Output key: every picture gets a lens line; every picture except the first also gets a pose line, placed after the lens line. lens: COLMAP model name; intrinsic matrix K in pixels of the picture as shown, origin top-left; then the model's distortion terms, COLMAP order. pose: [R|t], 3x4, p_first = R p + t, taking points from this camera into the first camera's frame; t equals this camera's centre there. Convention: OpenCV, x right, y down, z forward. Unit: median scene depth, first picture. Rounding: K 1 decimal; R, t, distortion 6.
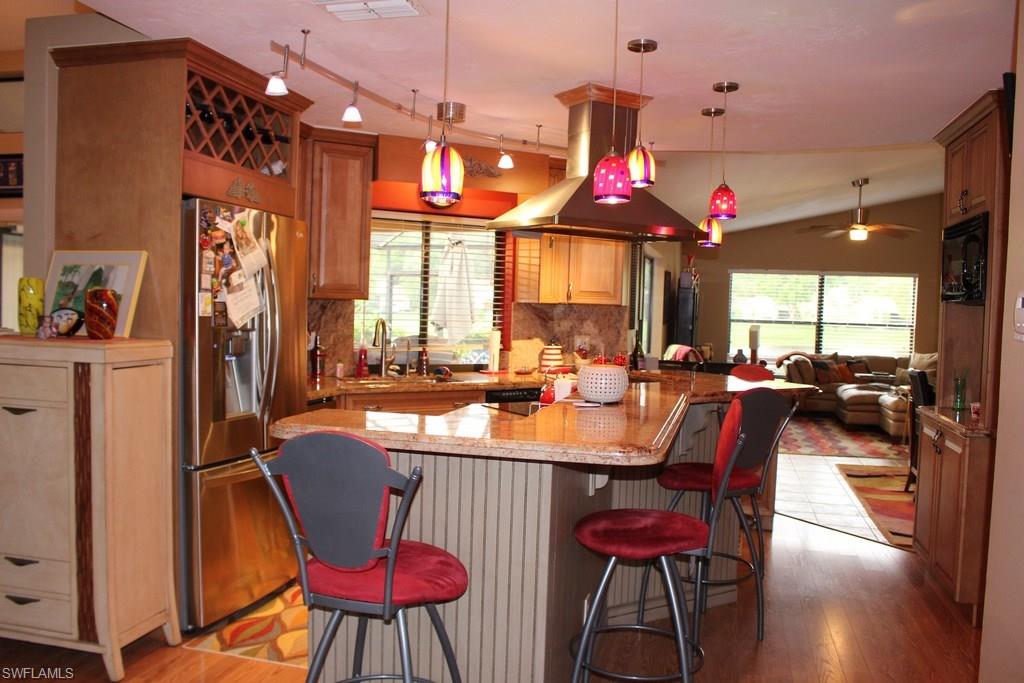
lens RADIAL K [[865.2, 0, 512.3], [0, 865.2, 343.9], [0, 0, 1]] dist [-0.079019, 0.027872]
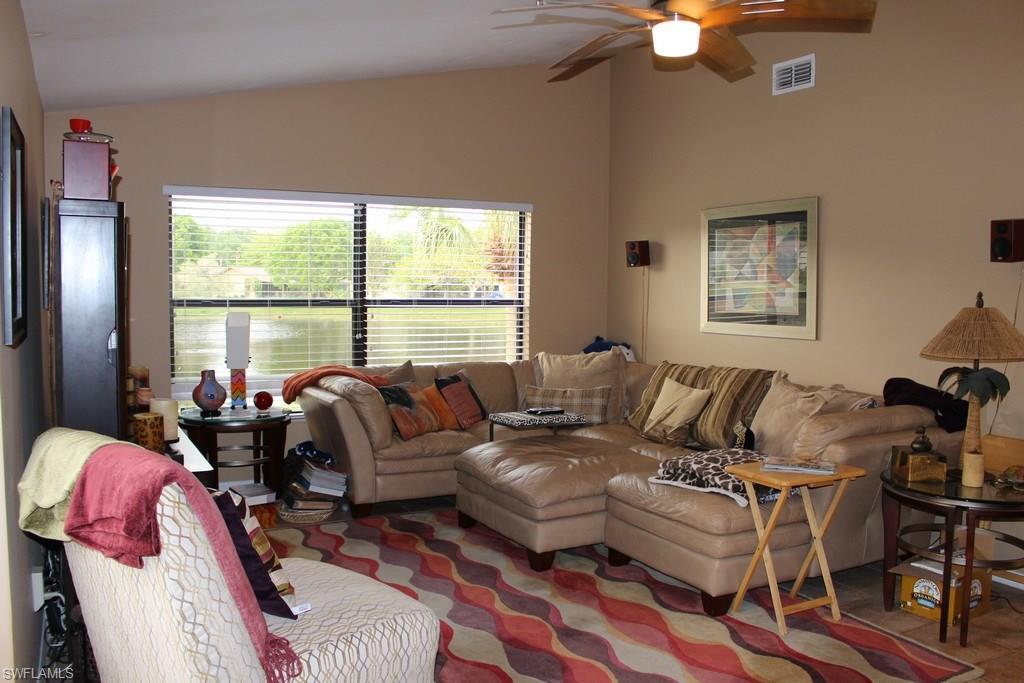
lens RADIAL K [[865.2, 0, 510.8], [0, 865.2, 342.4], [0, 0, 1]] dist [-0.079019, 0.027872]
pose [[0.750318, -0.063036, 0.658065, 0.099042], [0.041093, 0.997966, 0.048742, -0.022136], [-0.659798, -0.009530, 0.751382, 0.582346]]
